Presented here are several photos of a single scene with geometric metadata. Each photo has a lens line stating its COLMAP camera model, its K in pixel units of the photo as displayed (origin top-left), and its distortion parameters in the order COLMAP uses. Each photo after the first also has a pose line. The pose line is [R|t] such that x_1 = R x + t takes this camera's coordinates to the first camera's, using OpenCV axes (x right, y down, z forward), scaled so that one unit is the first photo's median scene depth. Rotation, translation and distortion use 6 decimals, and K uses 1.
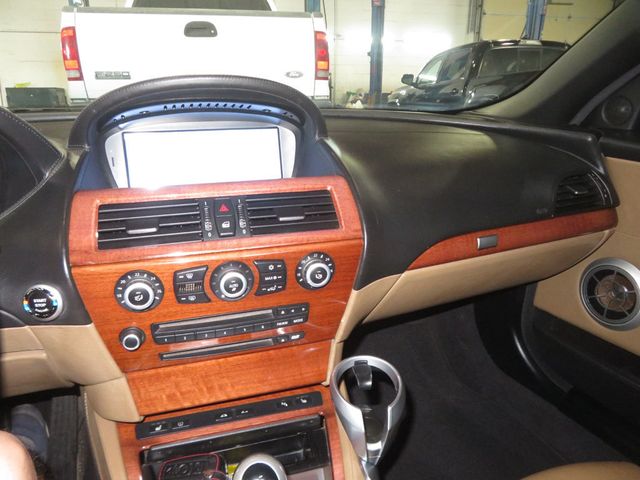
lens RADIAL K [[456.8, 0, 320.0], [0, 456.8, 240.0], [0, 0, 1]] dist [-0.001363, -0.002332]
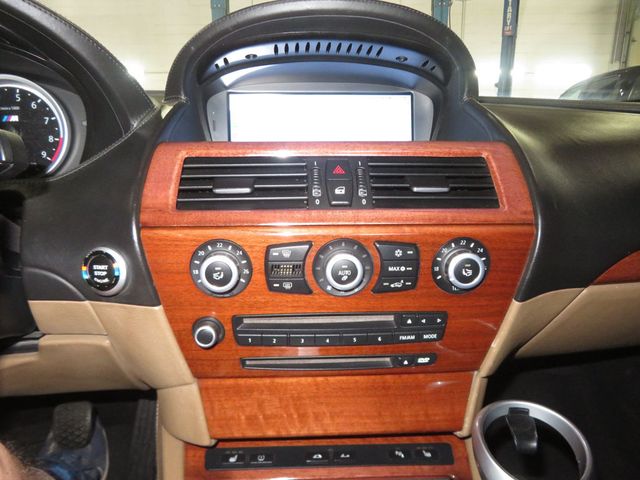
lens RADIAL K [[456.8, 0, 320.0], [0, 456.8, 240.0], [0, 0, 1]] dist [-0.001363, -0.002332]
pose [[0.969507, 0.059124, -0.237826, -0.055599], [-0.077582, 0.994595, -0.069007, 0.093919], [0.232460, 0.085354, 0.968853, 0.275795]]
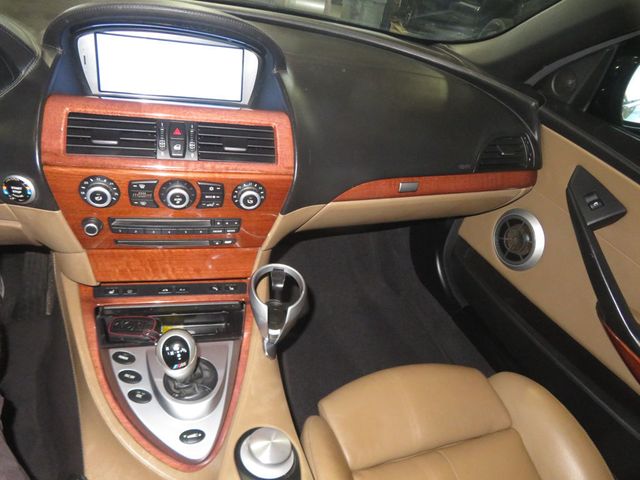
lens RADIAL K [[456.8, 0, 320.0], [0, 456.8, 240.0], [0, 0, 1]] dist [-0.001363, -0.002332]
pose [[0.983444, 0.169345, 0.064504, 0.117198], [-0.180583, 0.945496, 0.270974, -0.184395], [-0.015100, -0.278136, 0.960423, -0.202034]]
